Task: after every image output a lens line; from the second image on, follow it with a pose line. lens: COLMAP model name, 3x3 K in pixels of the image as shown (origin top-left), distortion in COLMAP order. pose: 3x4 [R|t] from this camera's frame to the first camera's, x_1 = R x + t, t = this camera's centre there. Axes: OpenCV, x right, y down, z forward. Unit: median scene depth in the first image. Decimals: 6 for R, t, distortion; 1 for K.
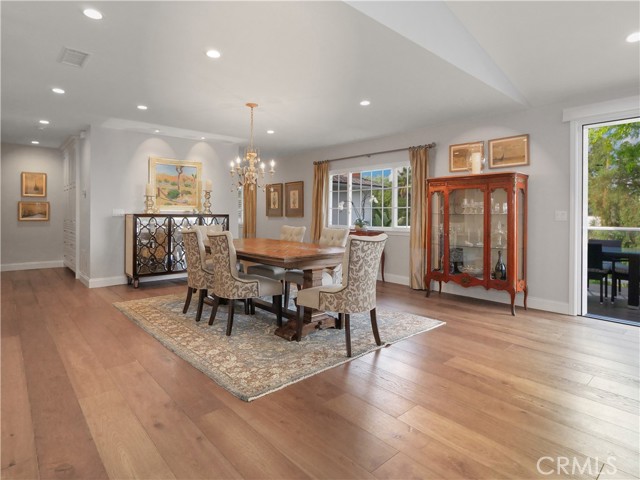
lens RADIAL K [[358.6, 0, 317.9], [0, 358.6, 218.1], [0, 0, 1]] dist [-0.015493, -0.001618]
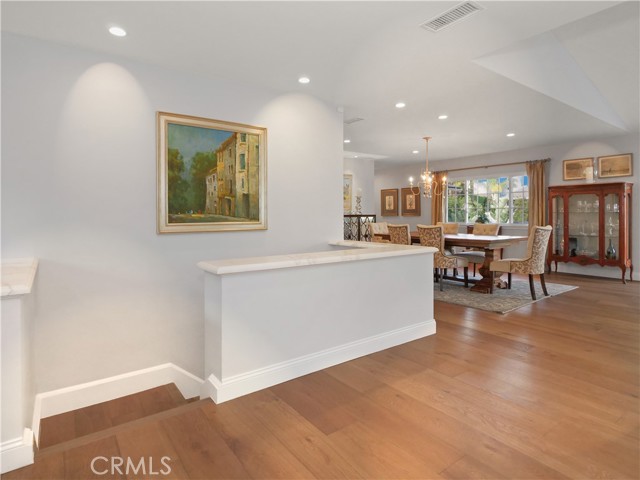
lens RADIAL K [[358.6, 0, 317.9], [0, 358.6, 218.1], [0, 0, 1]] dist [-0.015493, -0.001618]
pose [[0.995004, -0.010085, -0.099322, -0.450180], [0.010196, 0.999948, 0.000619, -0.000358], [0.099311, -0.001629, 0.995055, -0.442863]]
